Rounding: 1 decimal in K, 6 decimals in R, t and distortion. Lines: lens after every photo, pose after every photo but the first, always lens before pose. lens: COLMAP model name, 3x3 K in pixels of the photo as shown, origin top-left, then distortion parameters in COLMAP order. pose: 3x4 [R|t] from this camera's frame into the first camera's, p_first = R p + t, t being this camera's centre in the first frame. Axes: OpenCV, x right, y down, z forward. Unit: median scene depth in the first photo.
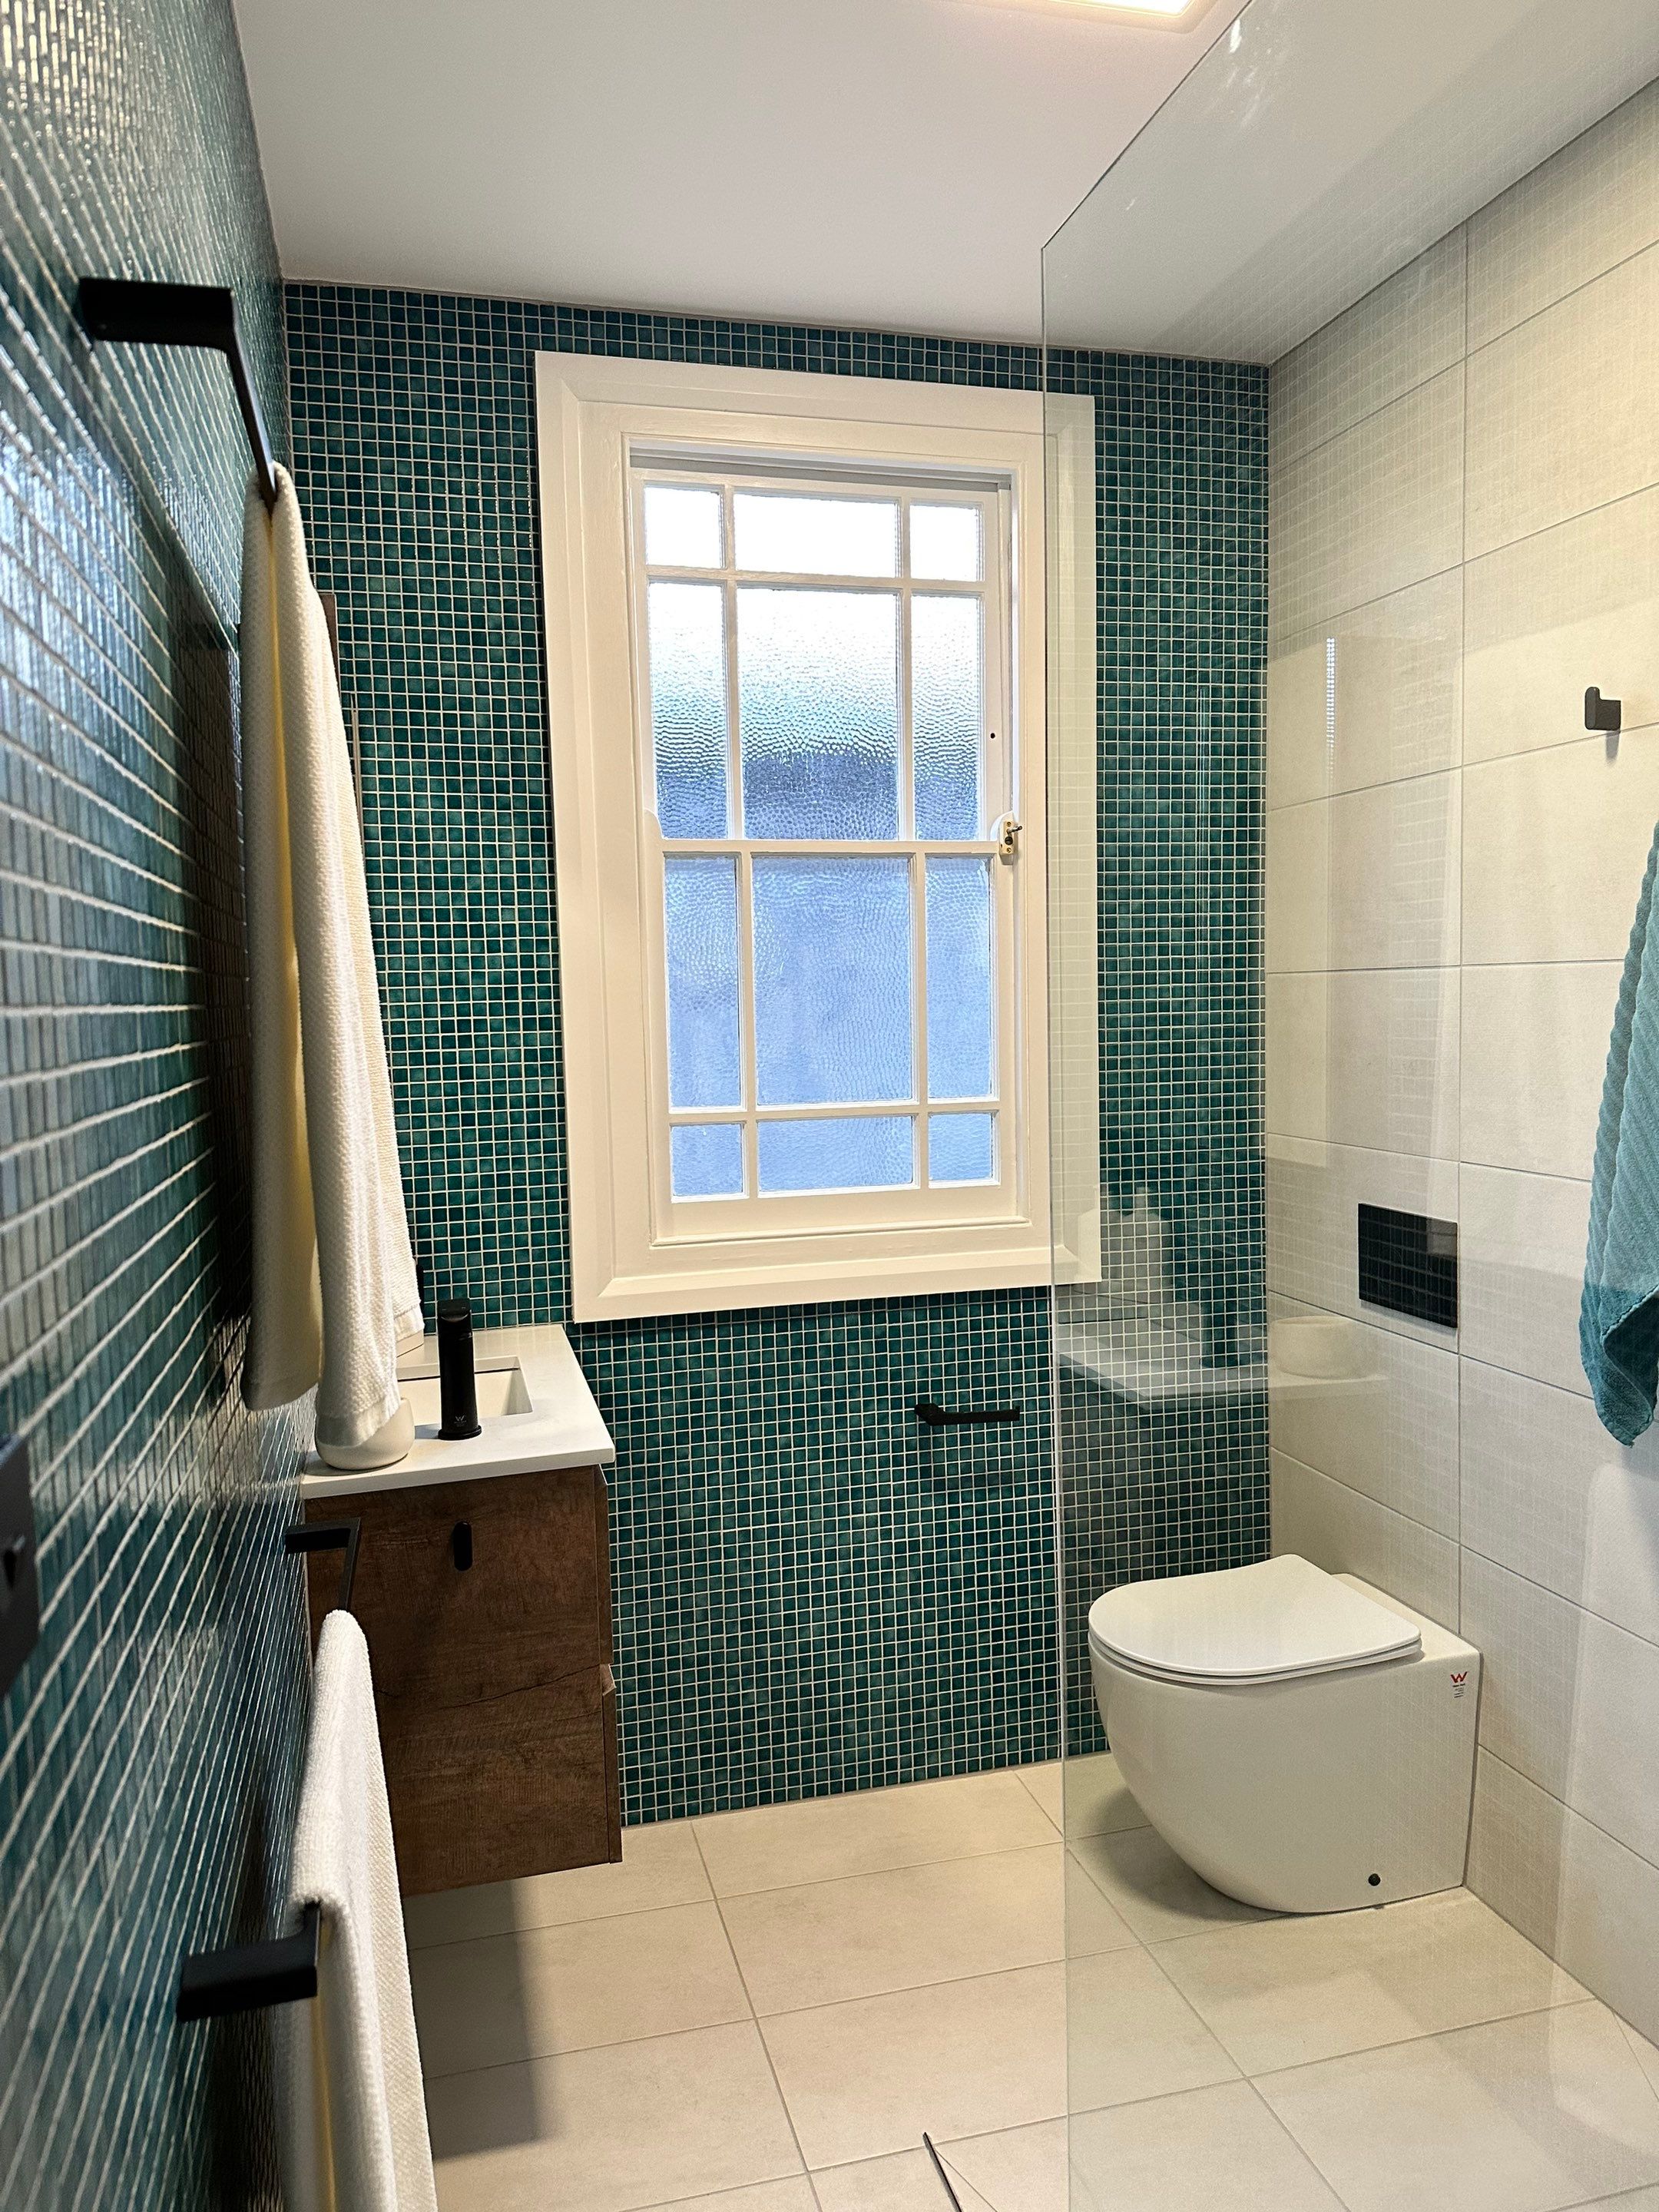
lens RADIAL K [[1547.1, 0, 845.3], [0, 1547.1, 1108.0], [0, 0, 1]] dist [0.083803, -0.030420]
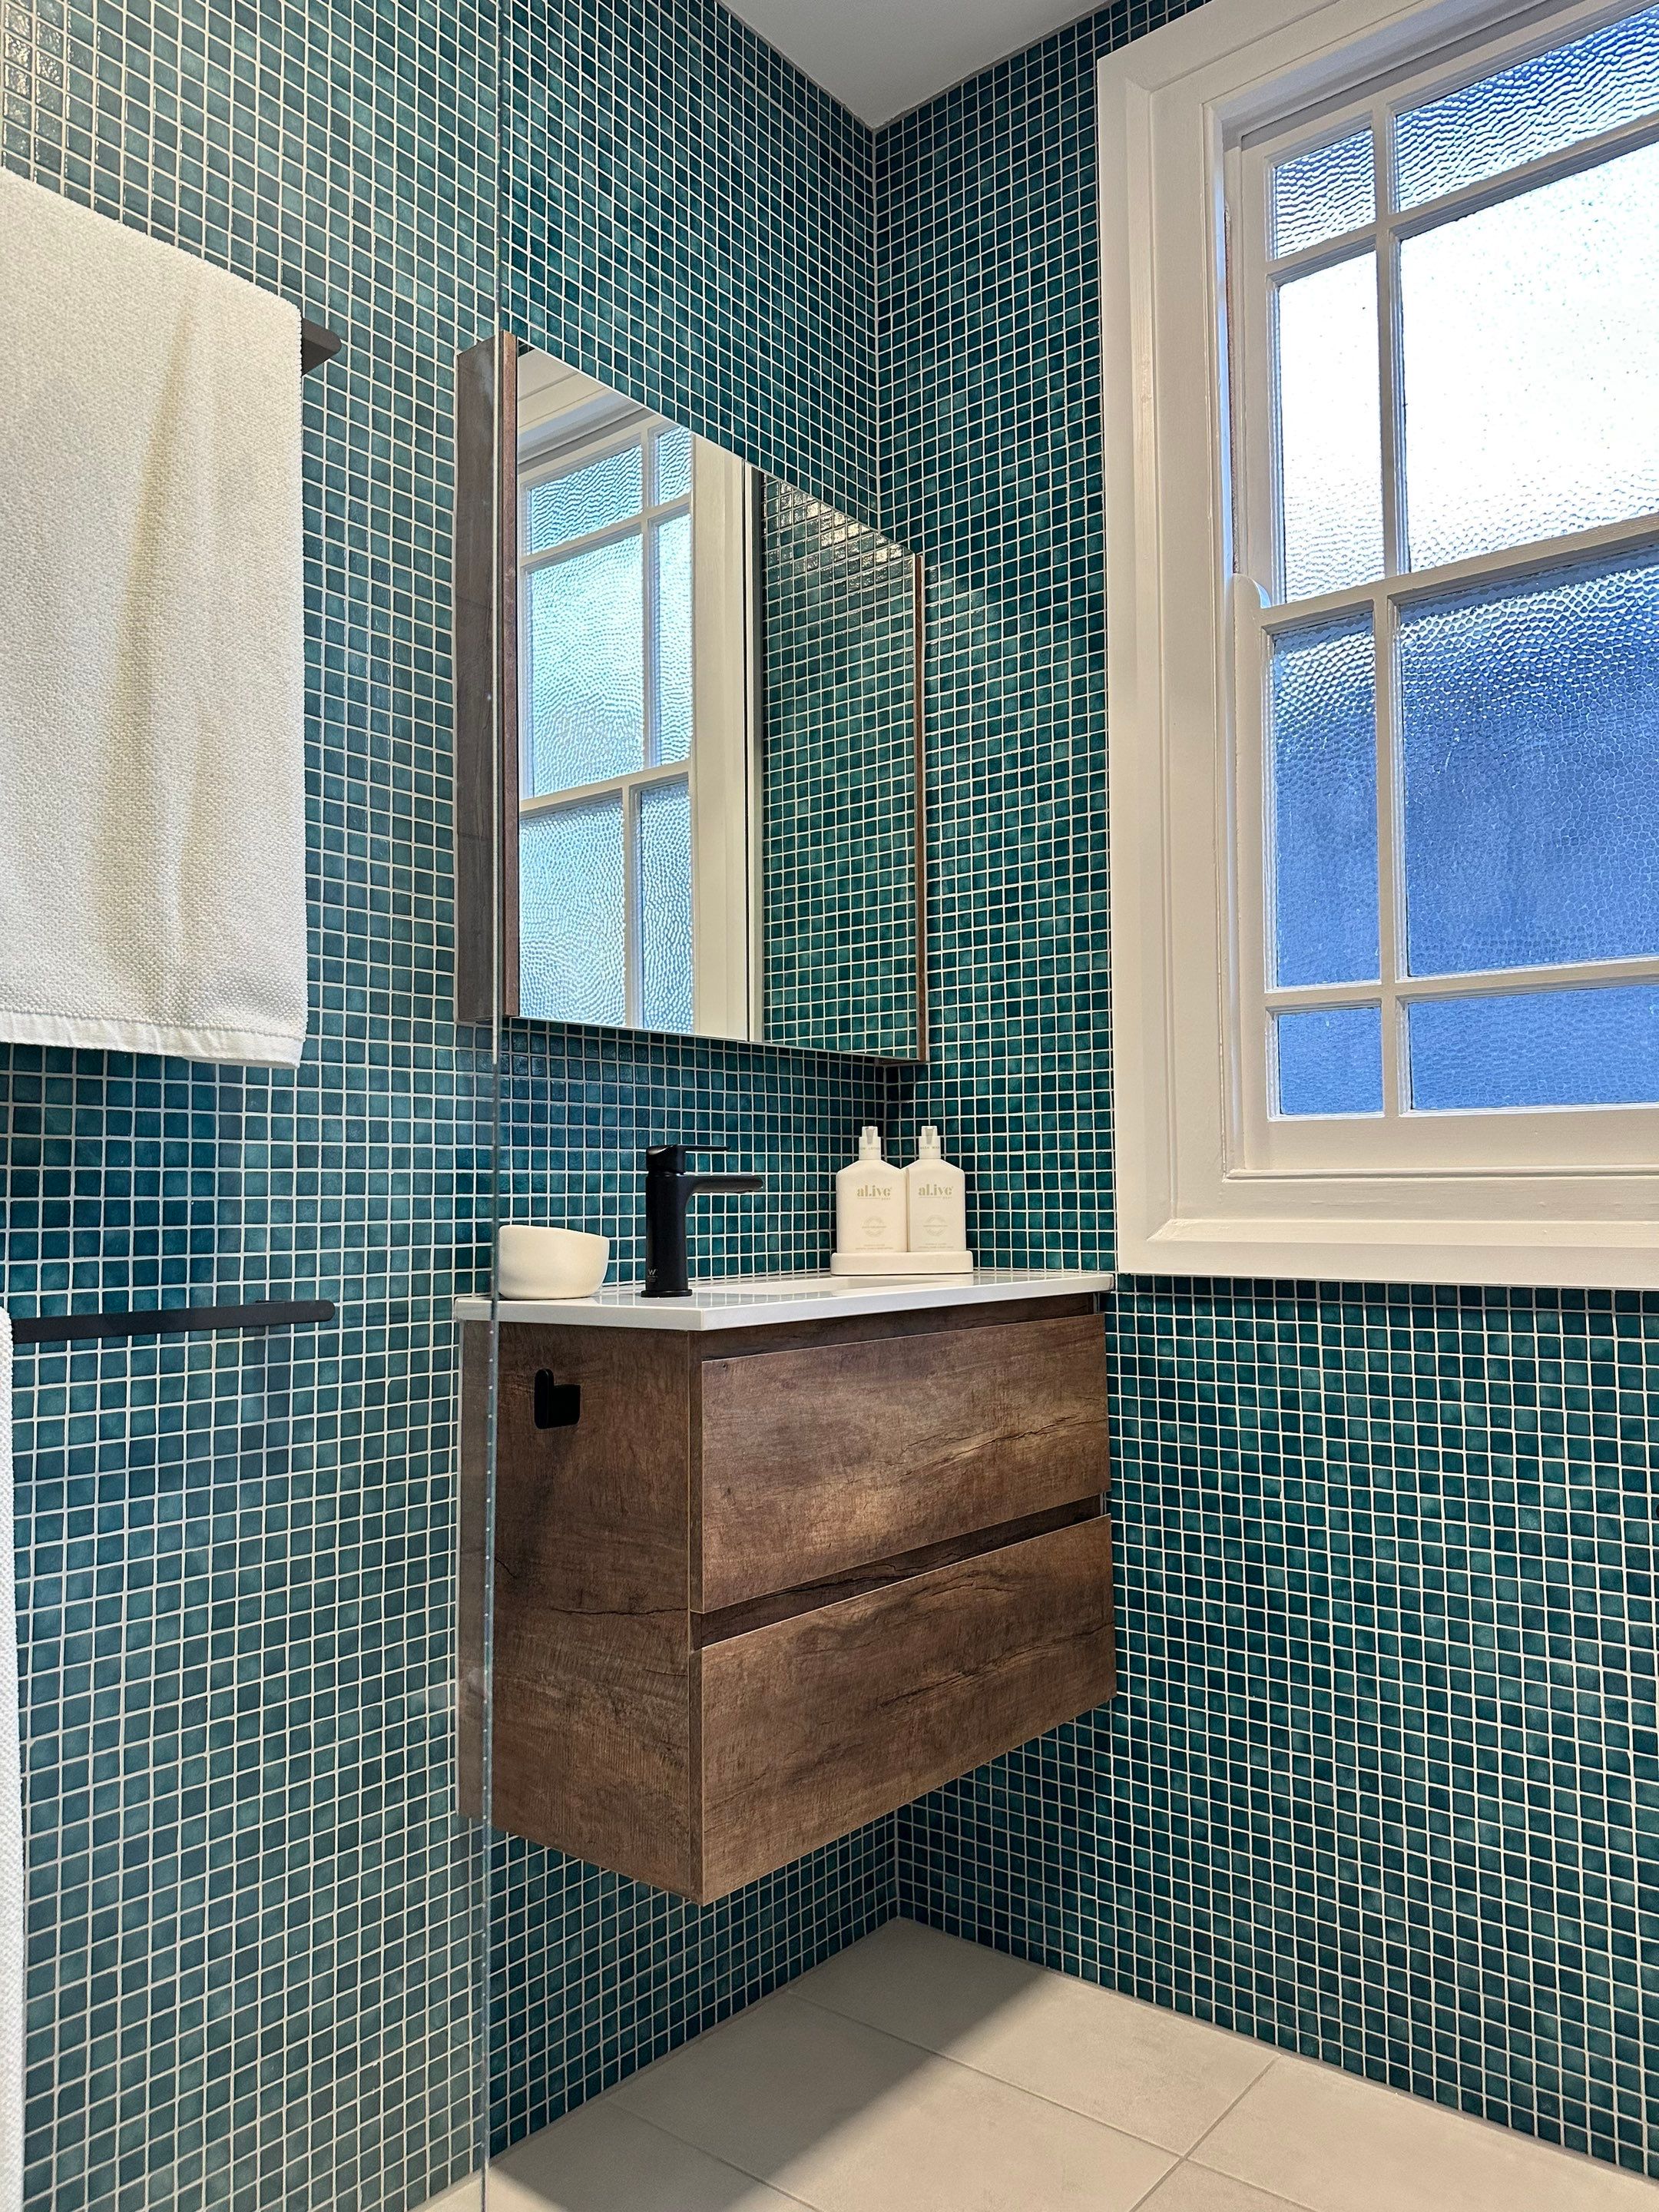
lens RADIAL K [[1567.3, 0, 829.9], [0, 1567.3, 1122.8], [0, 0, 1]] dist [0.041938, -0.042231]
pose [[0.594295, -0.020337, -0.803990, 0.324395], [-0.067197, 0.994929, -0.074837, 0.121923], [0.801435, 0.098501, 0.589915, 0.403138]]
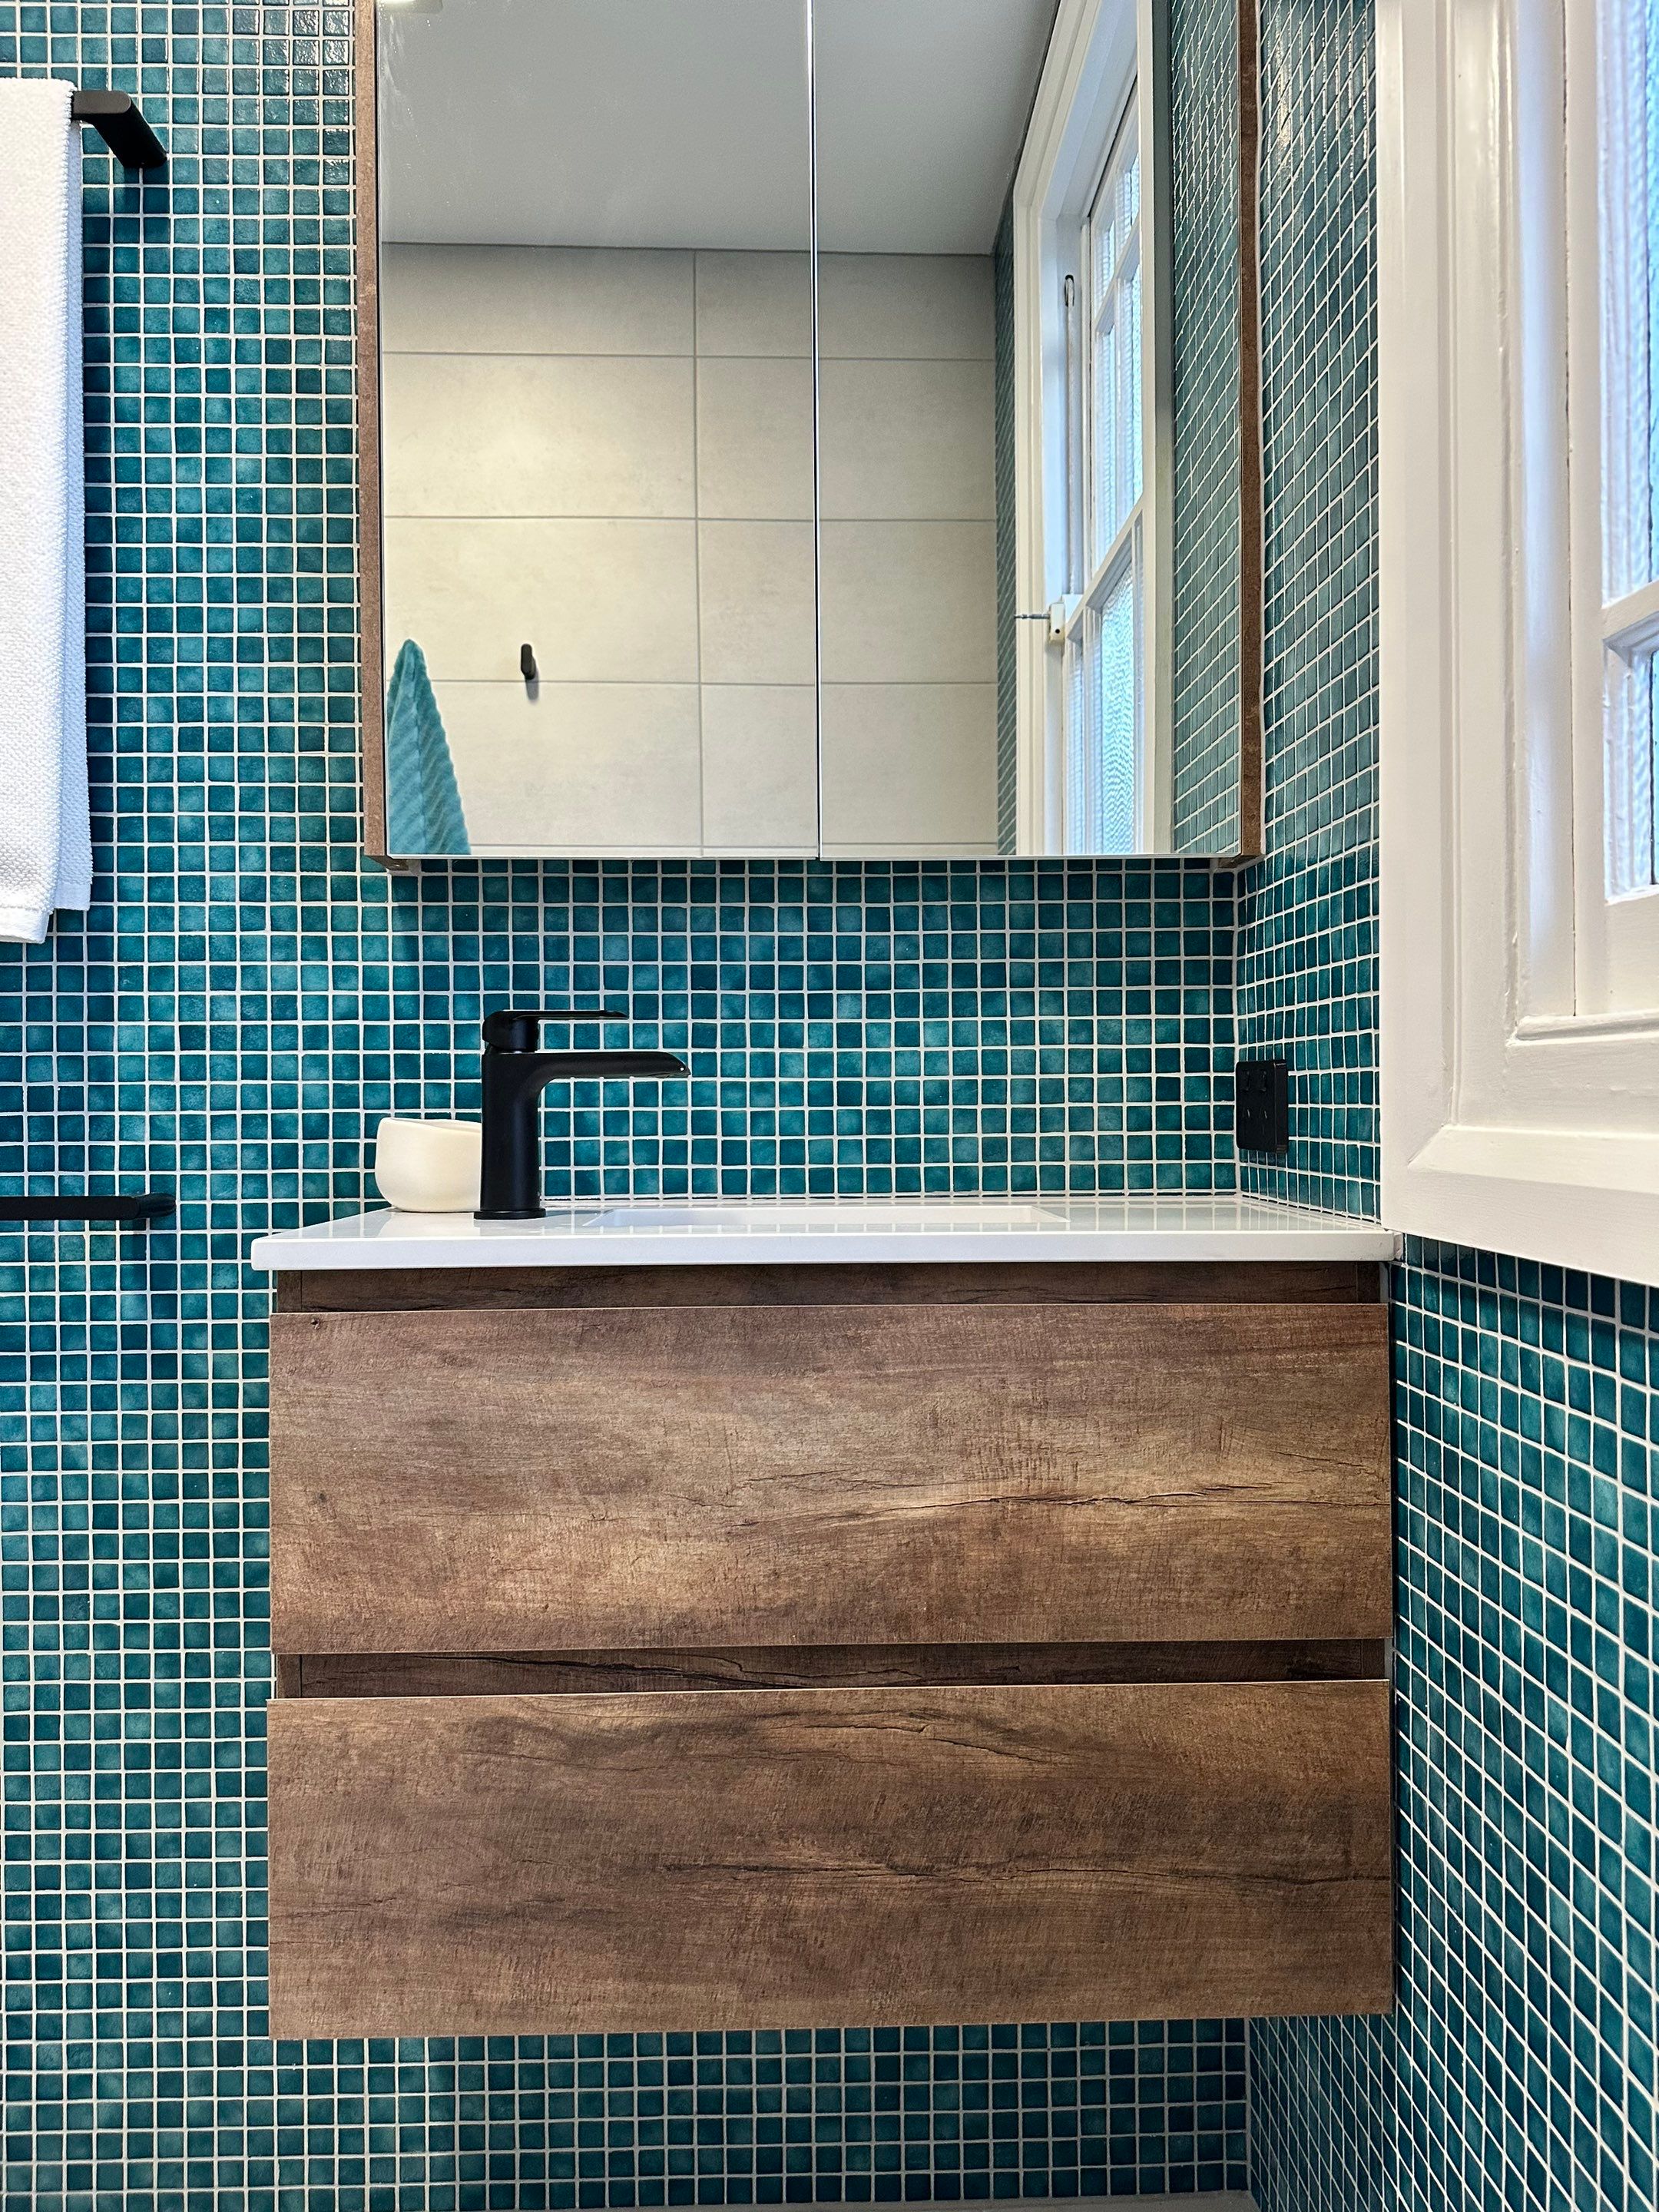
lens RADIAL K [[1567.3, 0, 850.6], [0, 1567.3, 1106.5], [0, 0, 1]] dist [0.041938, -0.042231]
pose [[-0.223616, 0.038797, -0.973905, 0.218850], [-0.063541, 0.996502, 0.054286, 0.087427], [0.972604, 0.074022, -0.220369, 0.878268]]
